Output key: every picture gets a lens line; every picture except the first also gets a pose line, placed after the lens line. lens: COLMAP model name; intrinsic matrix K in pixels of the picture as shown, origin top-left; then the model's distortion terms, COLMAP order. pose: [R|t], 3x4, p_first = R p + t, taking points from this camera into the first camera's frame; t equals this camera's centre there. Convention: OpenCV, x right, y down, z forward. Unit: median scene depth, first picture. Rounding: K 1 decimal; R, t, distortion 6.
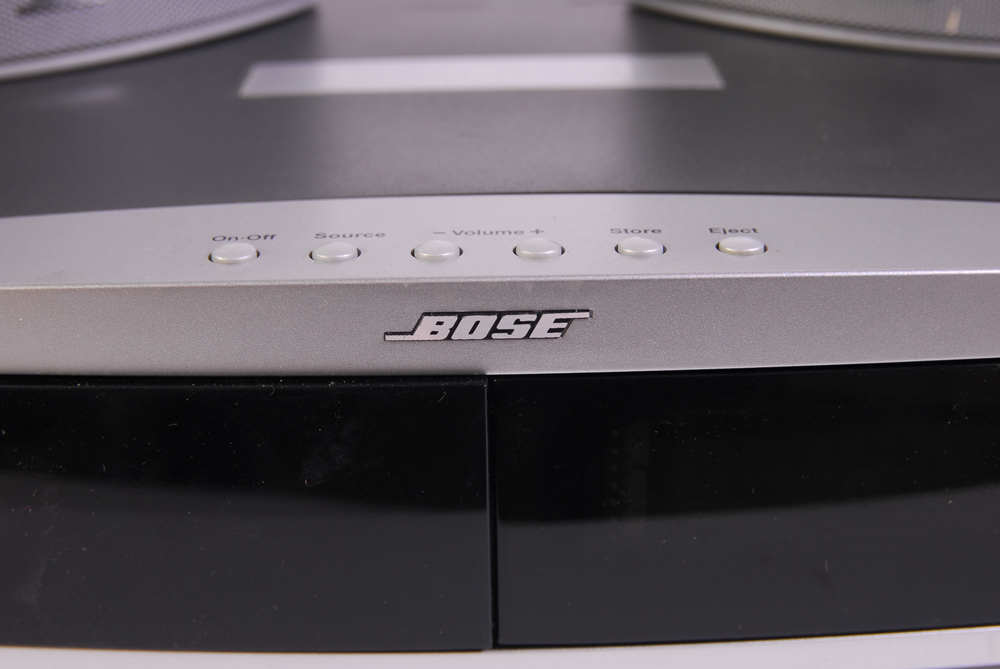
lens RADIAL K [[1878.5, 0, 494.3], [0, 1878.5, 338.2], [0, 0, 1]] dist [-0.043748, 0.000000]
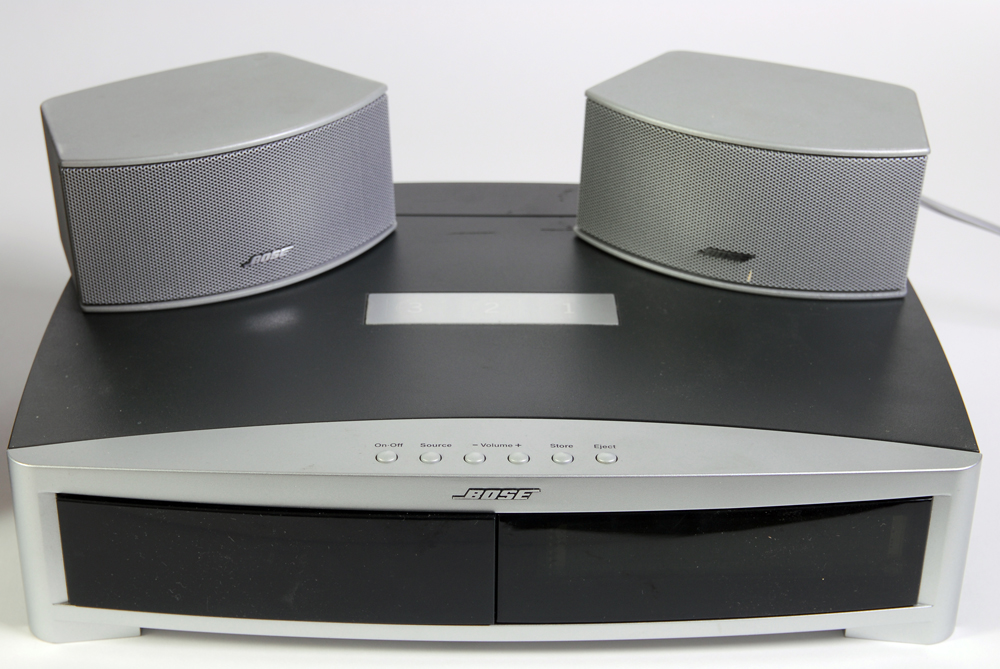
lens RADIAL K [[1878.5, 0, 527.6], [0, 1878.5, 358.2], [0, 0, 1]] dist [-0.043748, 0.000000]
pose [[0.999432, 0.019882, 0.027206, -0.030987], [-0.022081, 0.996298, 0.083087, -0.365433], [-0.025453, -0.083641, 0.996171, -1.305653]]
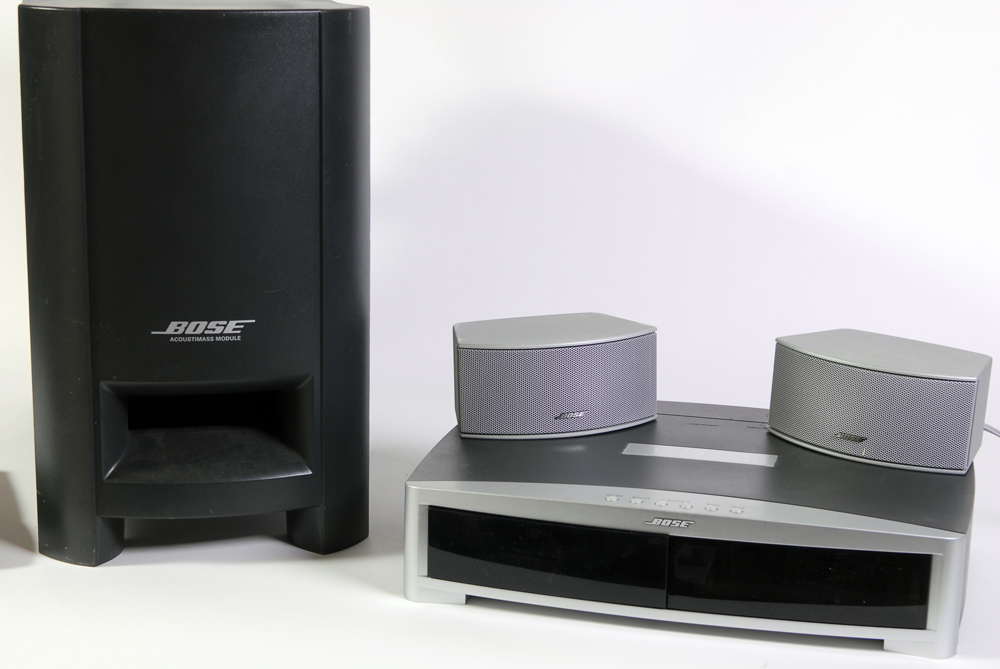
lens RADIAL K [[1878.5, 0, 500.1], [0, 1878.5, 324.9], [0, 0, 1]] dist [-0.043748, 0.000000]
pose [[0.969653, 0.091300, -0.226798, 0.520996], [-0.129082, 0.979003, -0.157768, 0.262198], [0.207632, 0.182256, 0.961078, -3.063500]]
